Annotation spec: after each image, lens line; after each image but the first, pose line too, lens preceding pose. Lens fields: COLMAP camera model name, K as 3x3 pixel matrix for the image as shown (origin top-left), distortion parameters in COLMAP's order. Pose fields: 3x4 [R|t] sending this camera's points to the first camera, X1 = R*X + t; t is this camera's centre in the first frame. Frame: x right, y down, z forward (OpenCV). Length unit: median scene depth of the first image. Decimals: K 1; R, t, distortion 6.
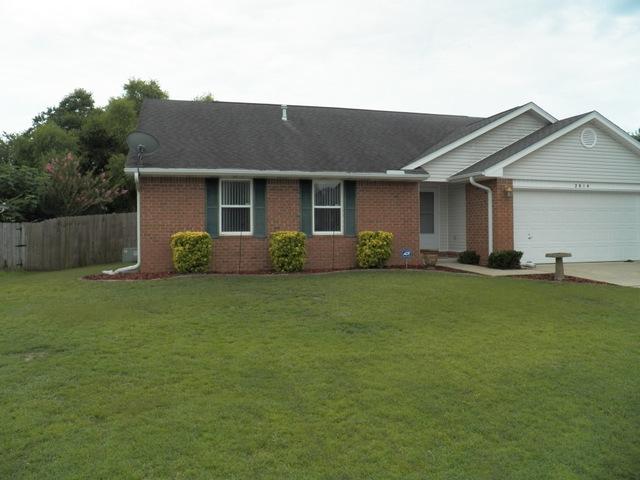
lens RADIAL K [[519.9, 0, 320.2], [0, 519.9, 240.0], [0, 0, 1]] dist [-0.109187, 0.010601]
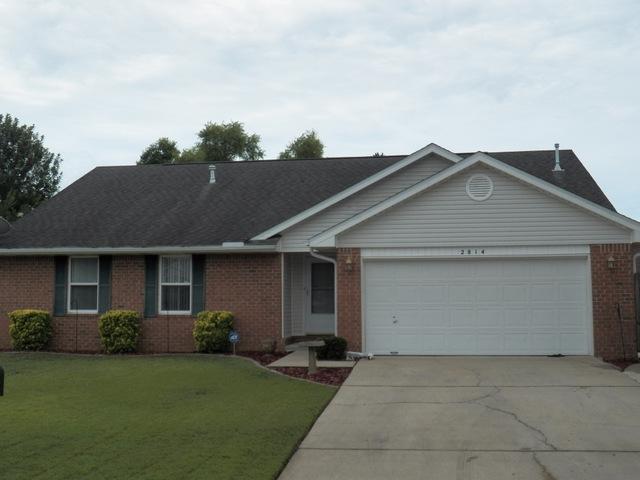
lens RADIAL K [[748.7, 0, 318.4], [0, 748.7, 234.0], [0, 0, 1]] dist [-0.081435, 0.000000]
pose [[0.910445, -0.032983, -0.412312, 0.806950], [-0.011051, 0.994520, -0.103958, -0.017395], [0.413481, 0.099205, 0.905092, -0.099064]]
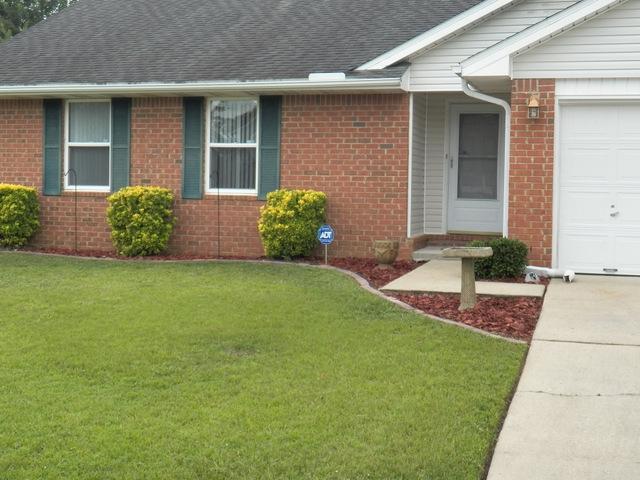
lens RADIAL K [[929.8, 0, 318.0], [0, 929.8, 228.9], [0, 0, 1]] dist [-0.048335, 0.000000]
pose [[0.844414, 0.044273, -0.533858, 0.639095], [-0.032898, 0.998984, 0.030811, -0.007583], [0.534680, -0.008454, 0.845013, 0.212977]]
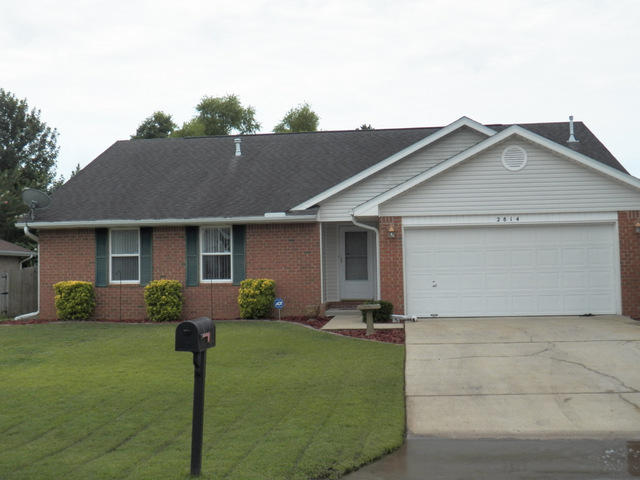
lens RADIAL K [[748.7, 0, 320.7], [0, 748.7, 236.1], [0, 0, 1]] dist [-0.081435, 0.000000]
pose [[0.926255, -0.027589, -0.375885, 0.720872], [0.003642, 0.997926, -0.064271, -0.007201], [0.376879, 0.058163, 0.924435, -0.197656]]
